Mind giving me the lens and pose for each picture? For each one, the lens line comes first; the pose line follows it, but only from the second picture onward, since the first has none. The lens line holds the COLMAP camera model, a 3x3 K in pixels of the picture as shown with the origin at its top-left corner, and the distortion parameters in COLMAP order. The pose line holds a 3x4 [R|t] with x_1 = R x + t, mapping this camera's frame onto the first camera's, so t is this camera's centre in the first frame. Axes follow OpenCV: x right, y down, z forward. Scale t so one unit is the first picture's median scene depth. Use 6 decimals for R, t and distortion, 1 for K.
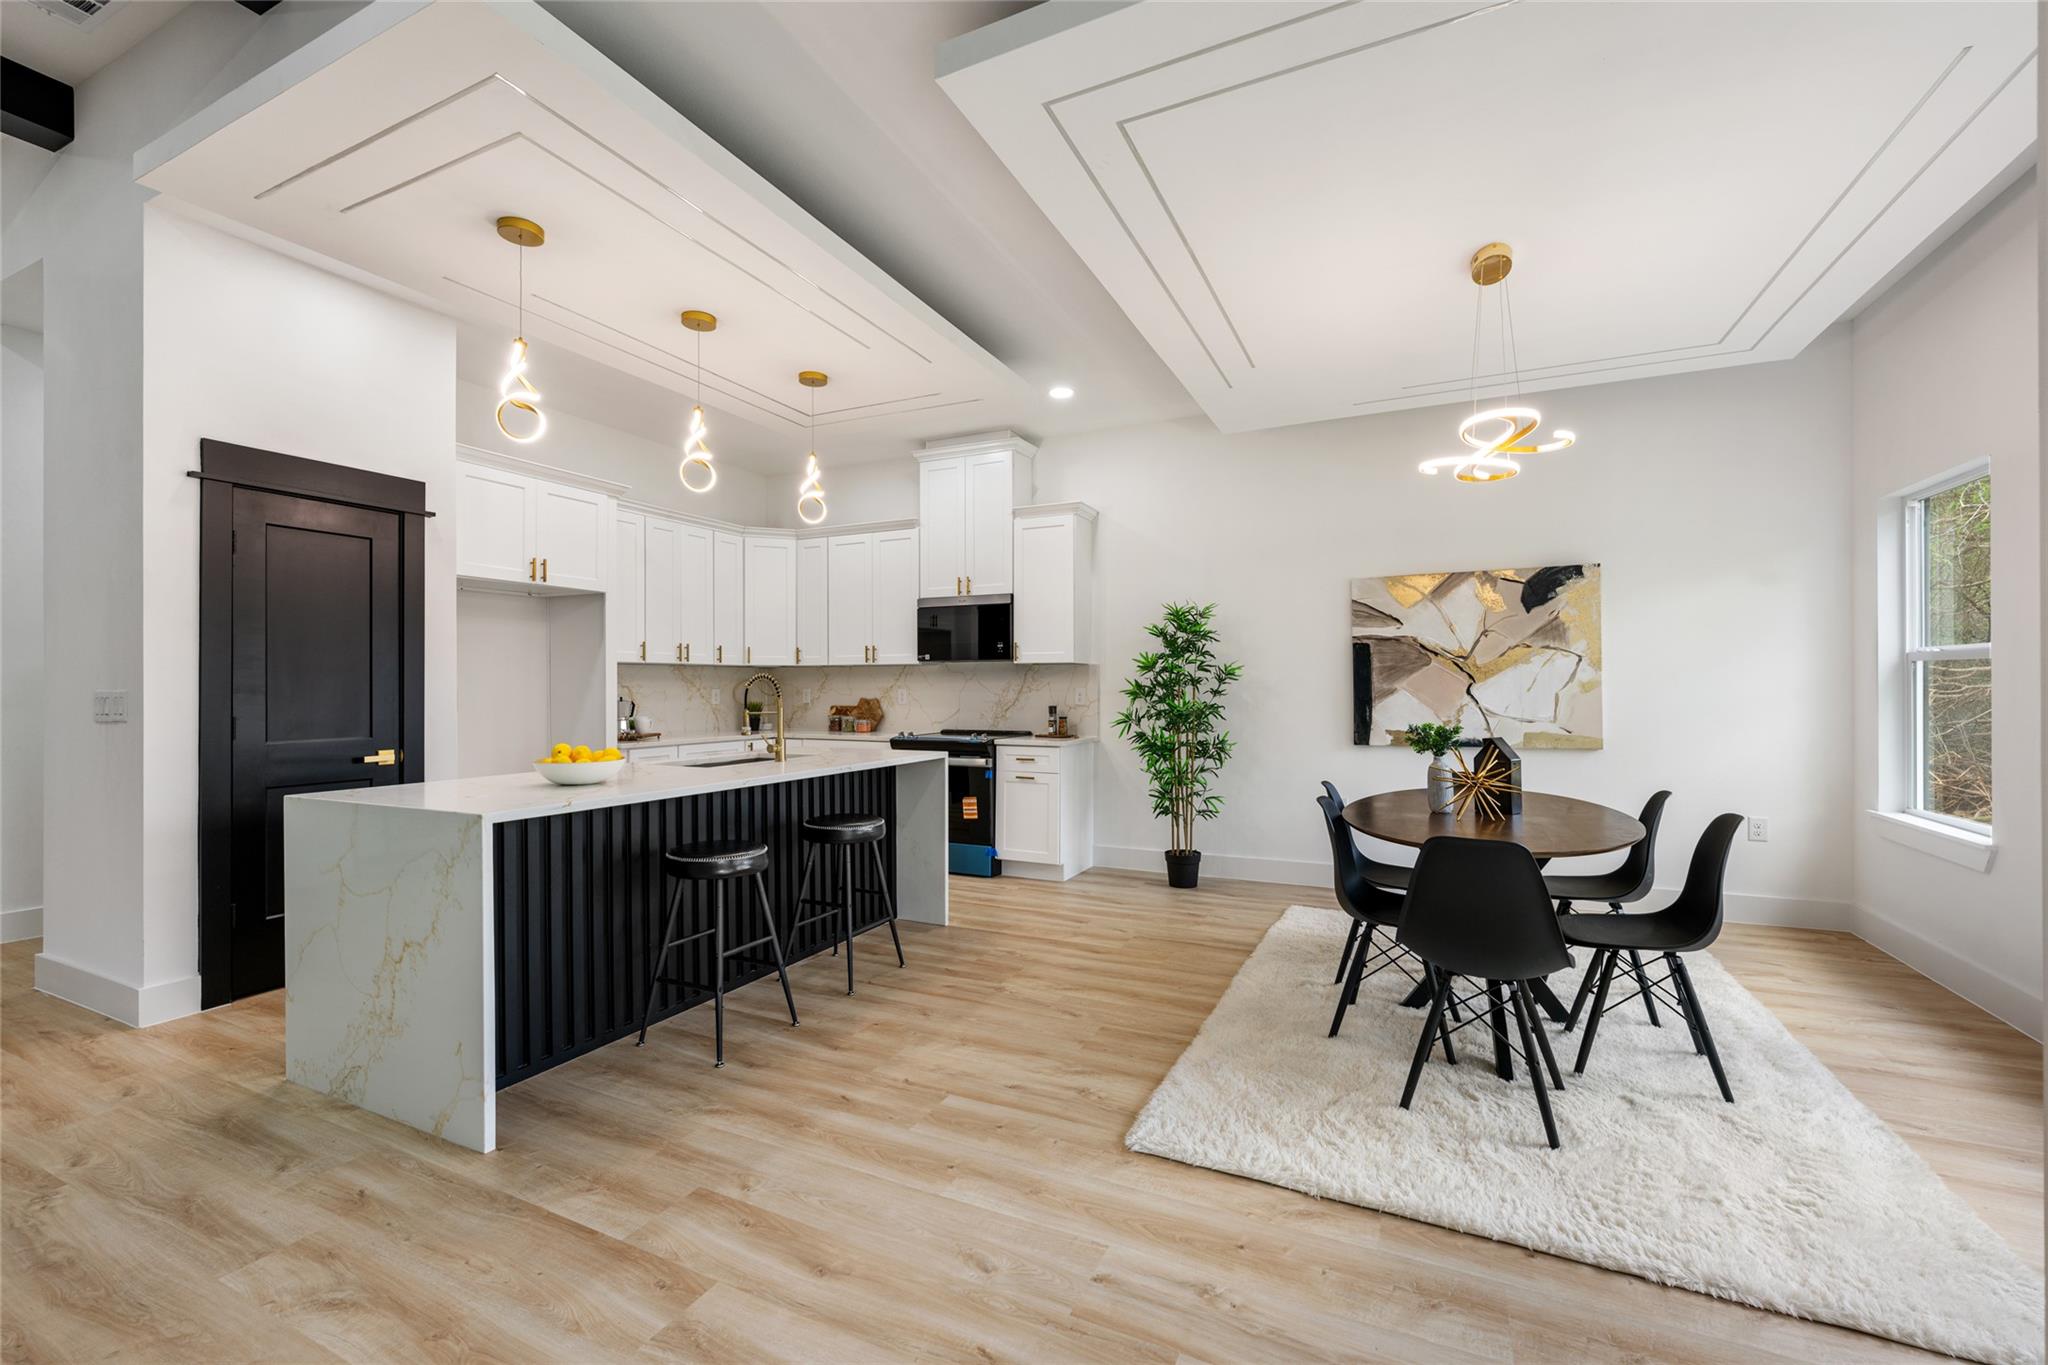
lens RADIAL K [[848.3, 0, 1030.2], [0, 848.3, 685.5], [0, 0, 1]] dist [-0.003112, 0.000378]
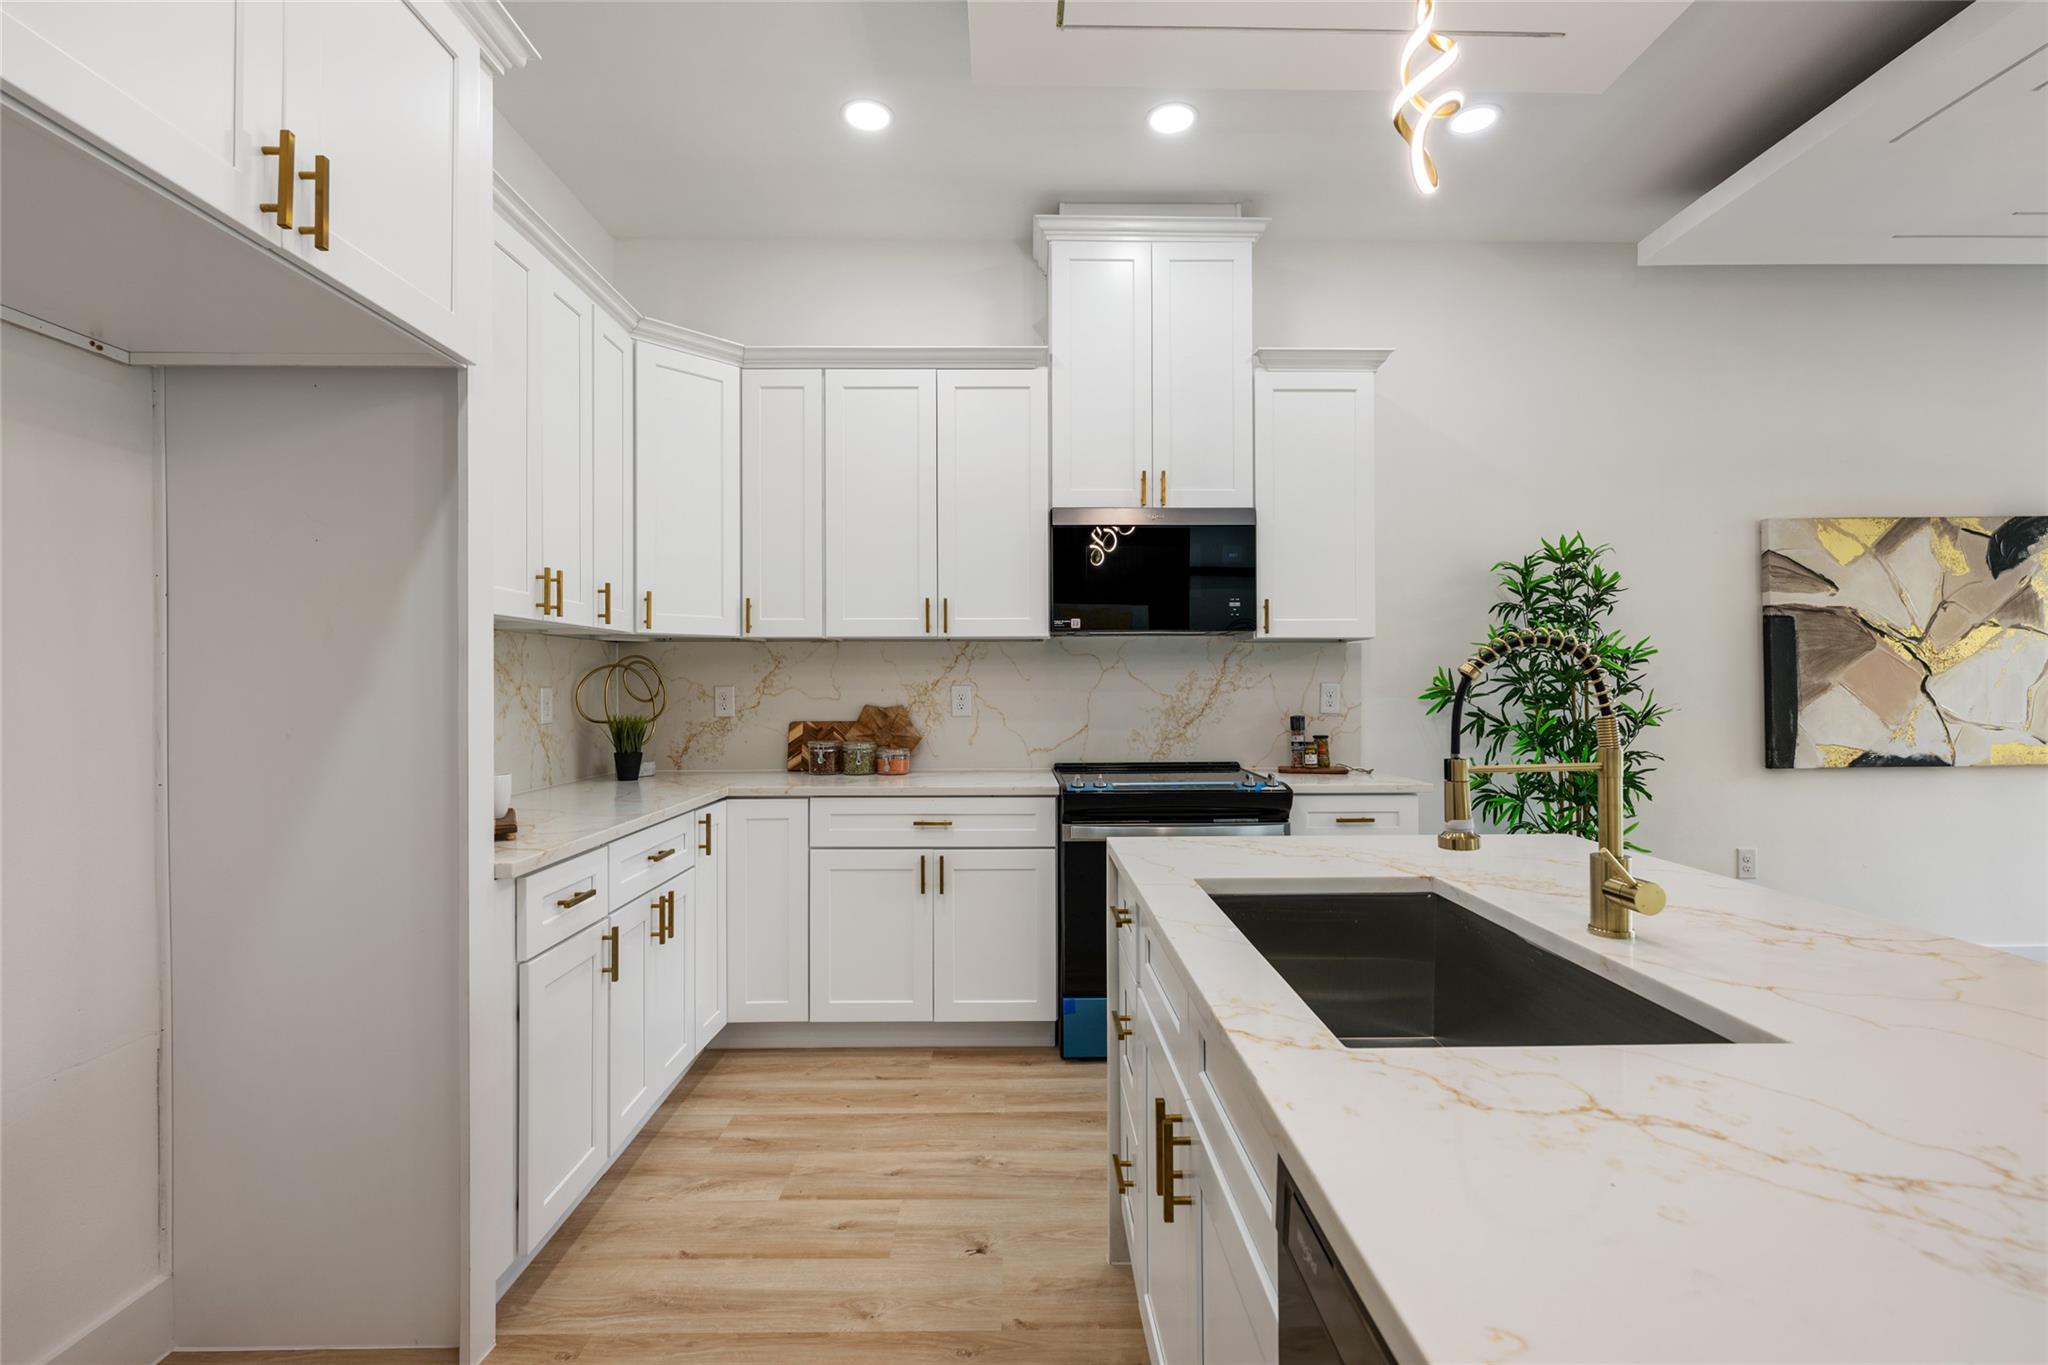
lens RADIAL K [[923.8, 0, 1025.1], [0, 923.8, 677.7], [0, 0, 1]] dist [0.001035, 0.000010]
pose [[0.894297, 0.002562, 0.447466, -0.464164], [0.000864, 0.999972, -0.007451, 0.003615], [-0.447472, 0.007050, 0.894270, 0.610891]]
